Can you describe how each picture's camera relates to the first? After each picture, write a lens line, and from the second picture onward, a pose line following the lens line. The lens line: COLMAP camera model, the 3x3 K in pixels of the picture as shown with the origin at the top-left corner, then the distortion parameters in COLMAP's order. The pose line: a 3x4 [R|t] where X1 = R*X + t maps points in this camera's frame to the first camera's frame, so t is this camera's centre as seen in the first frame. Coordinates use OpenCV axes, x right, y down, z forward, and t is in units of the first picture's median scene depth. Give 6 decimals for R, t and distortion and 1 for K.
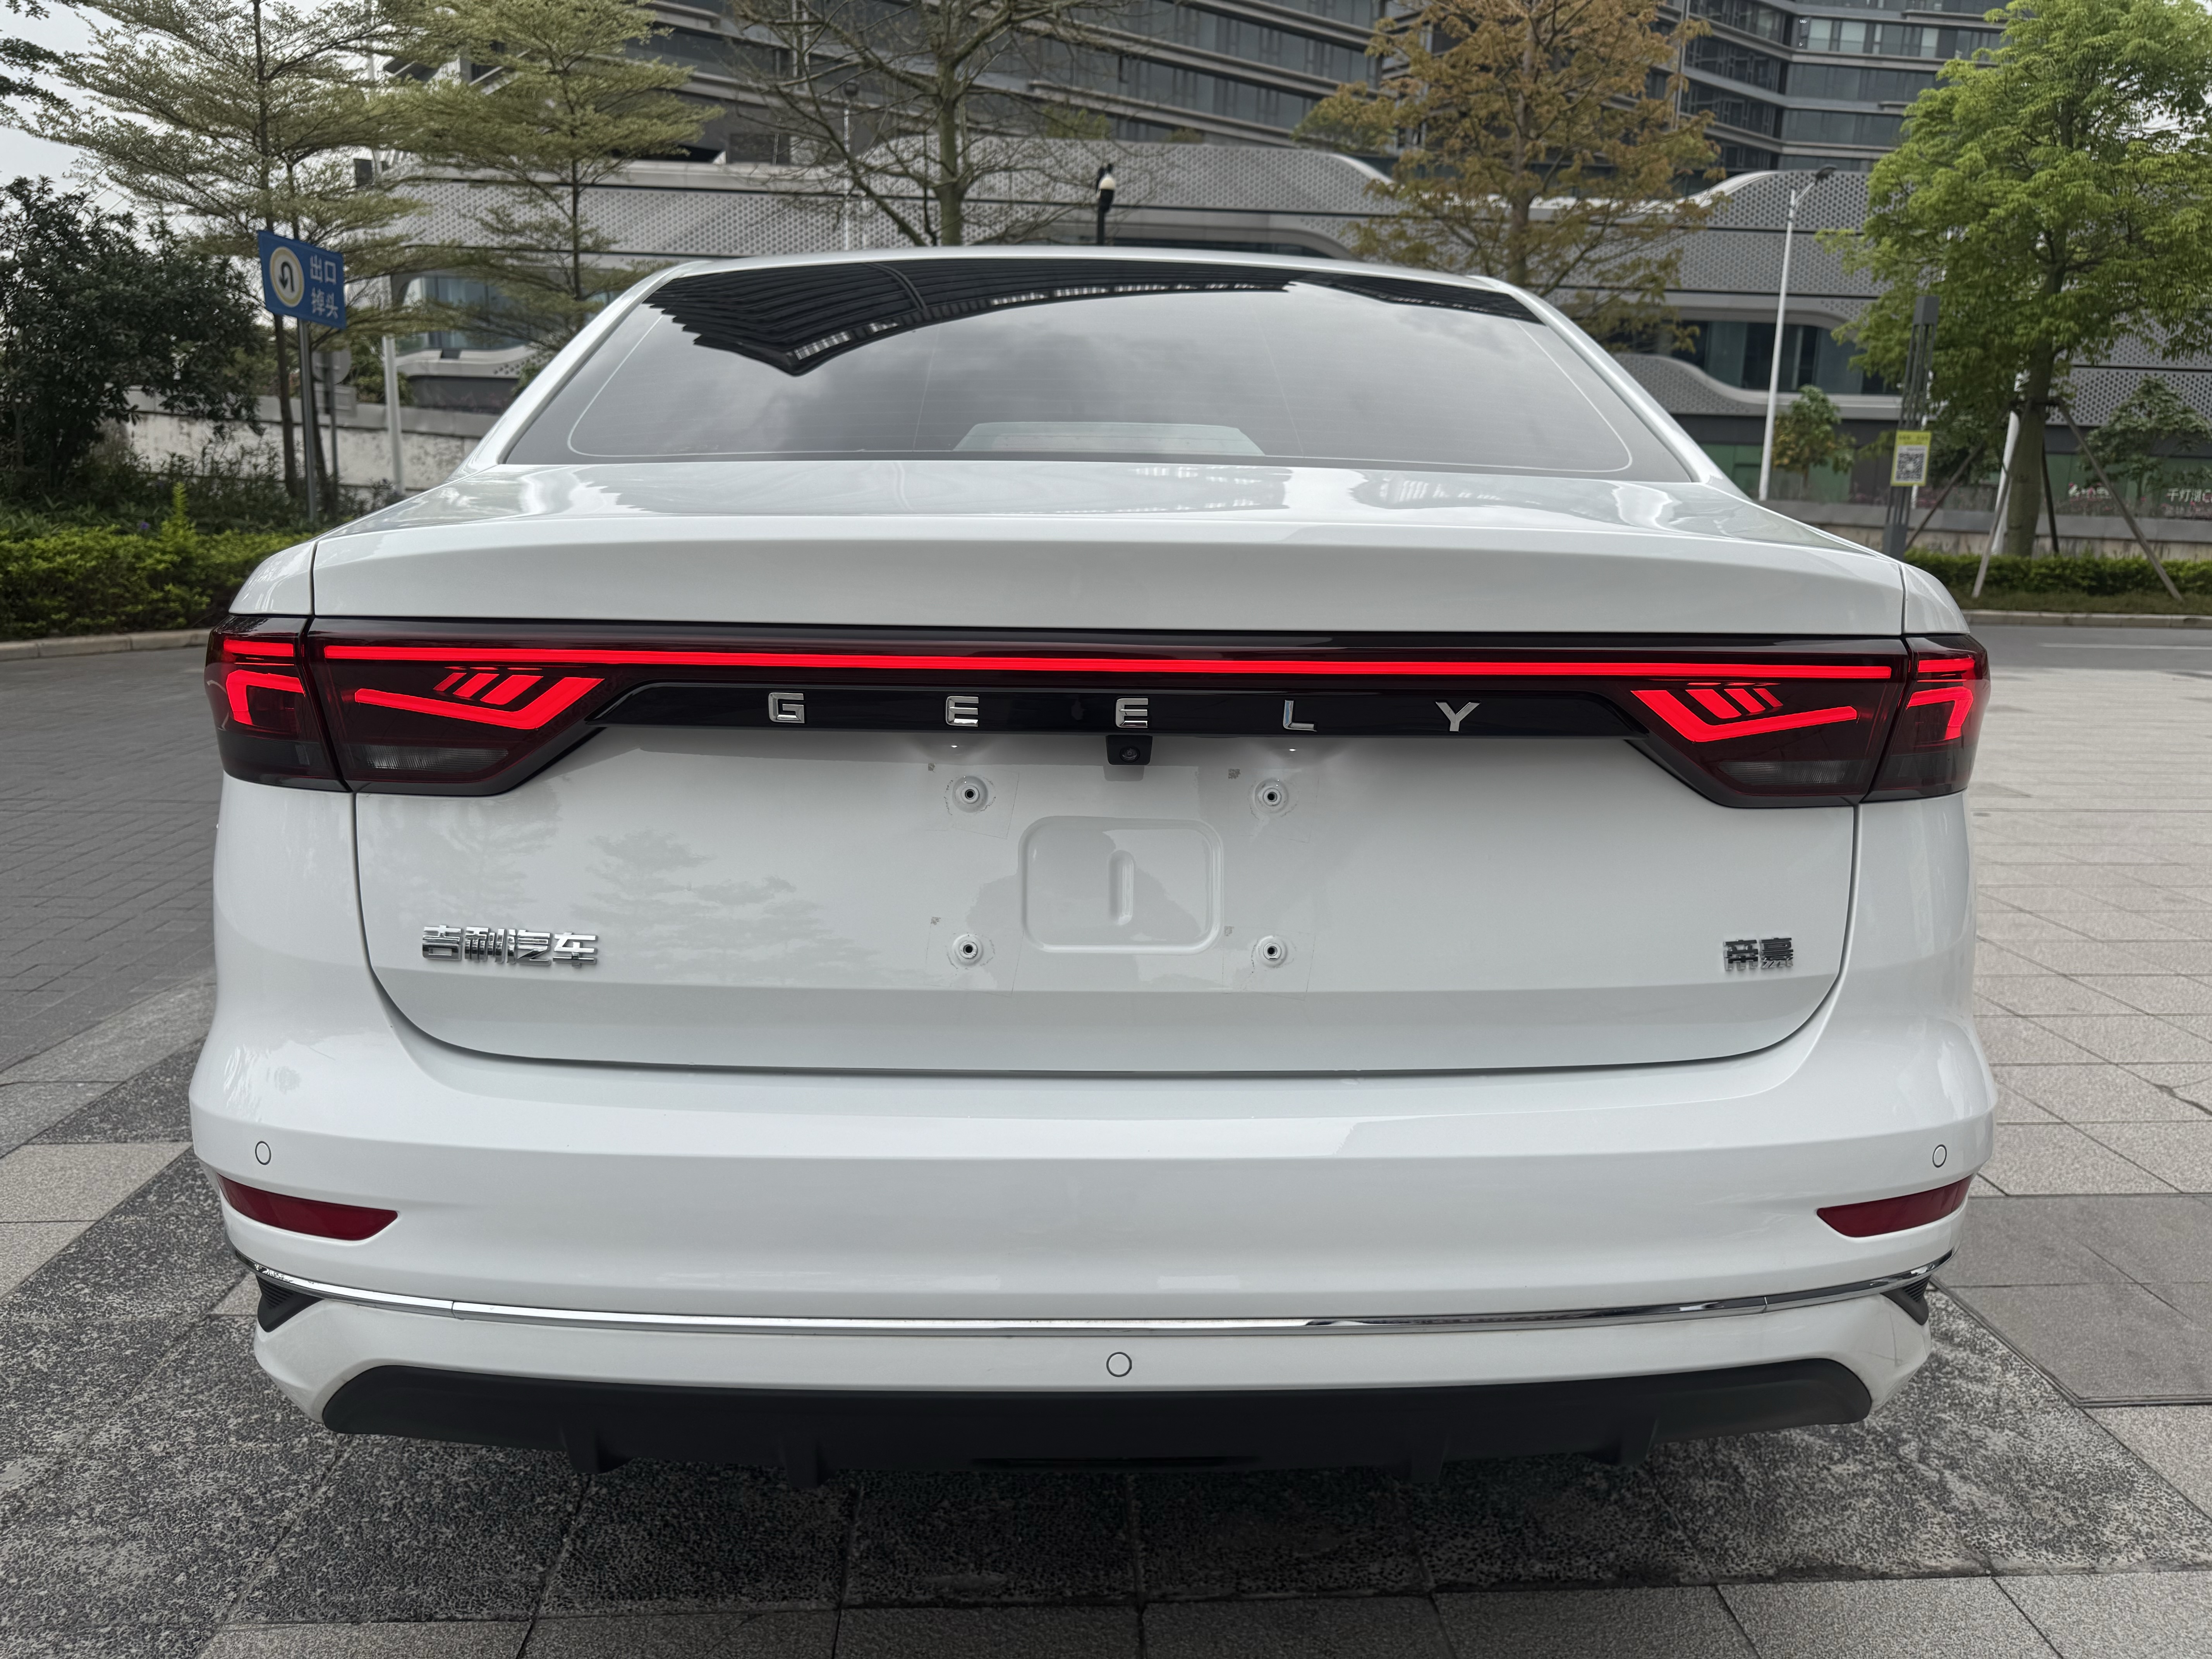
lens RADIAL K [[1576.4, 0, 1103.9], [0, 1576.4, 825.6], [0, 0, 1]] dist [-0.000109, -0.002117]
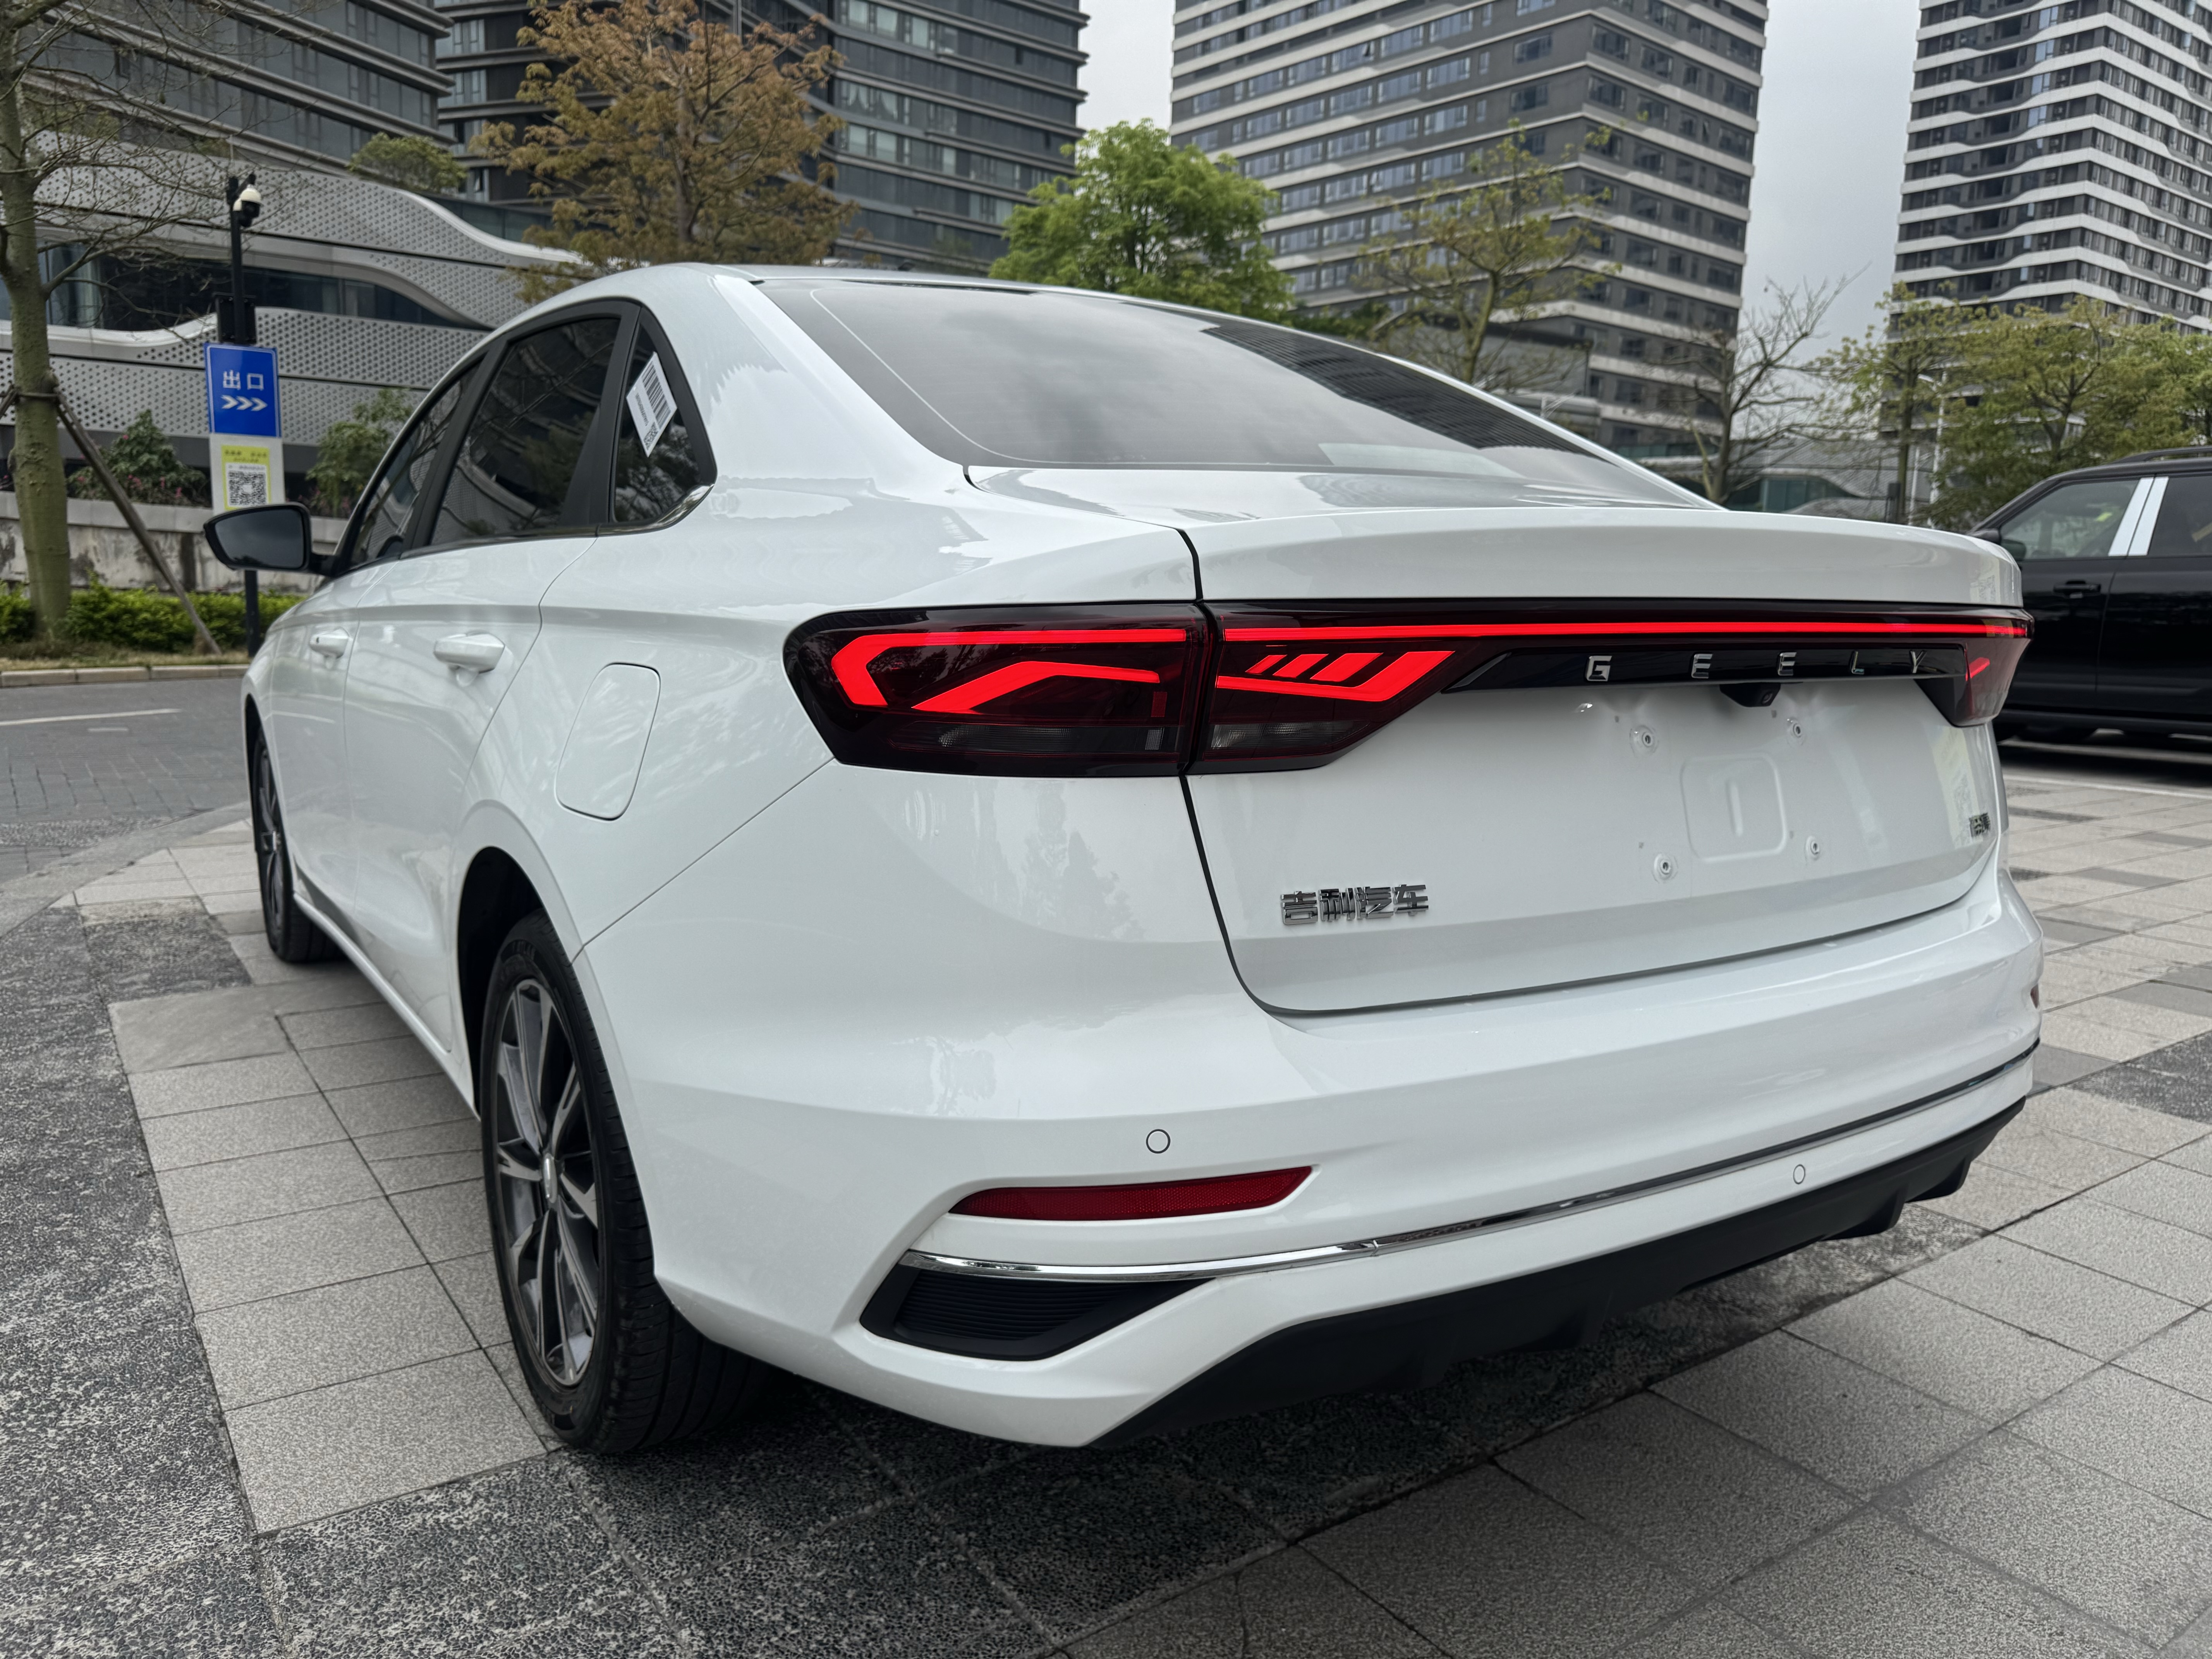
lens RADIAL K [[1587.7, 0, 1109.9], [0, 1587.7, 799.9], [0, 0, 1]] dist [-0.002142, -0.000263]
pose [[0.849778, -0.070760, 0.522371, -0.117183], [0.098252, 0.994846, -0.025073, 0.001812], [-0.517904, 0.072630, 0.852350, 0.016820]]
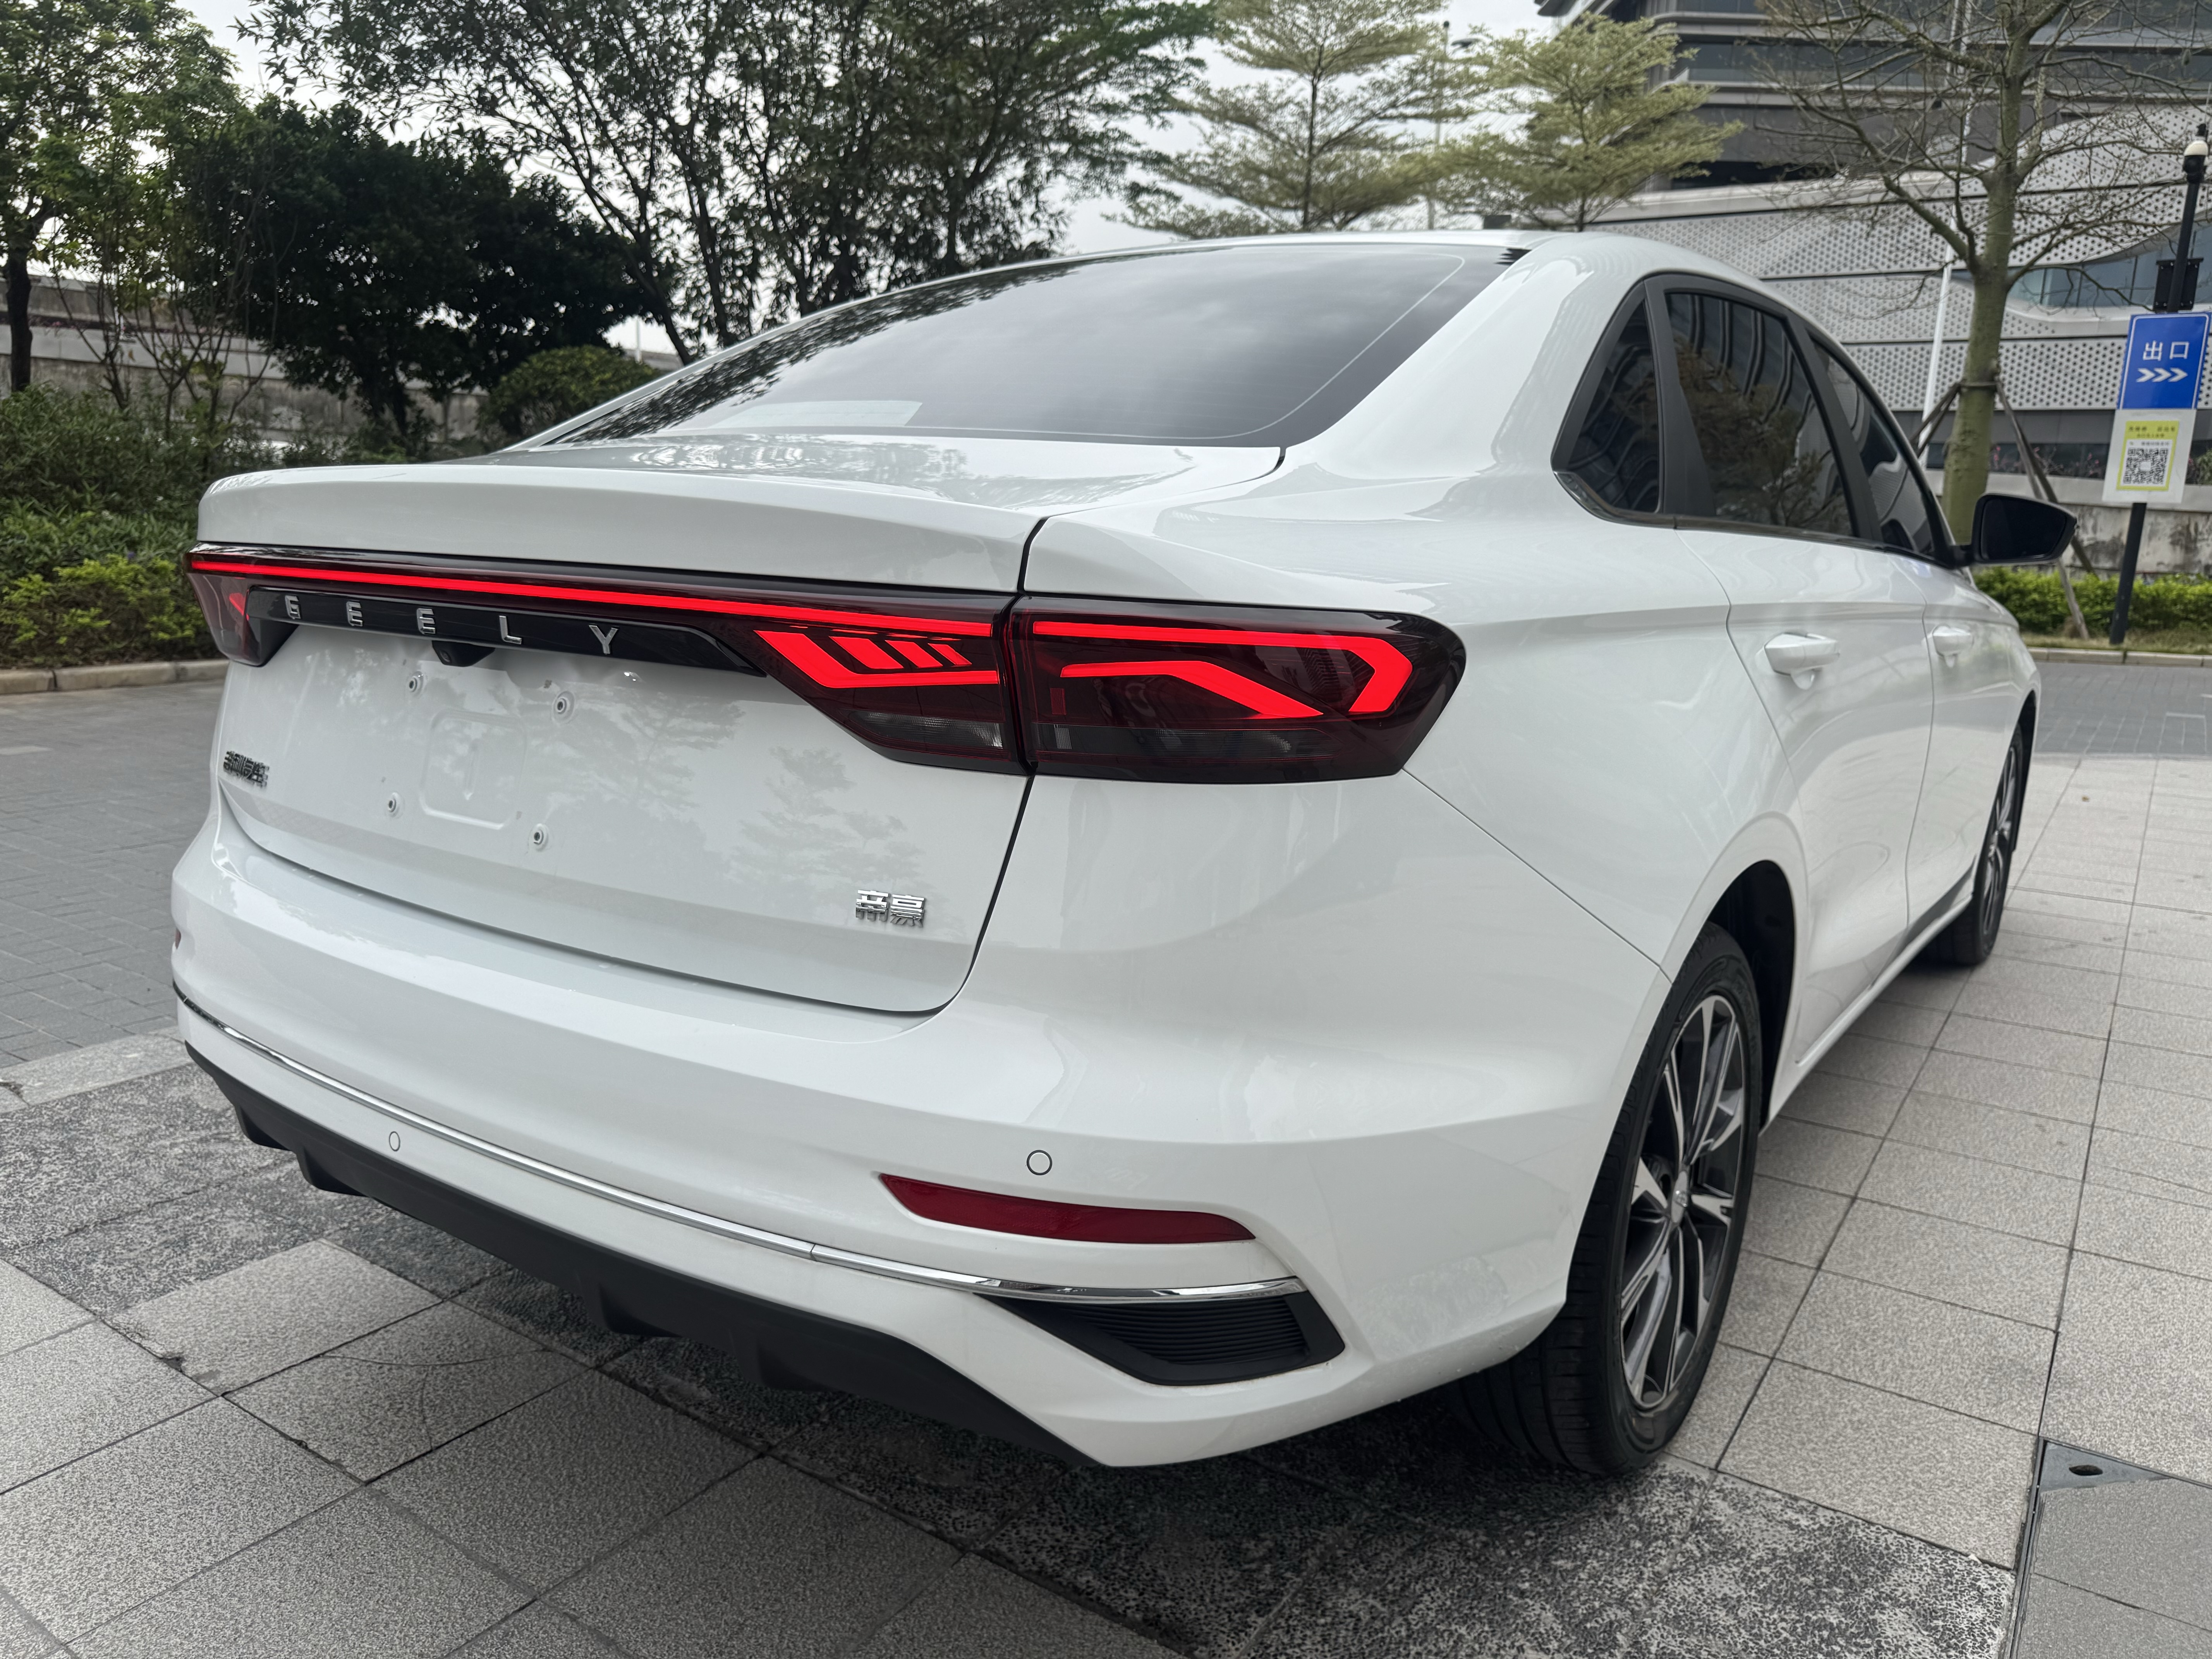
lens RADIAL K [[1570.9, 0, 1108.2], [0, 1570.9, 833.8], [0, 0, 1]] dist [0.001346, -0.009516]
pose [[0.794494, 0.123834, -0.594512, 0.123110], [-0.131902, 0.990805, 0.030109, -0.001572], [0.592774, 0.054496, 0.803523, 0.032914]]
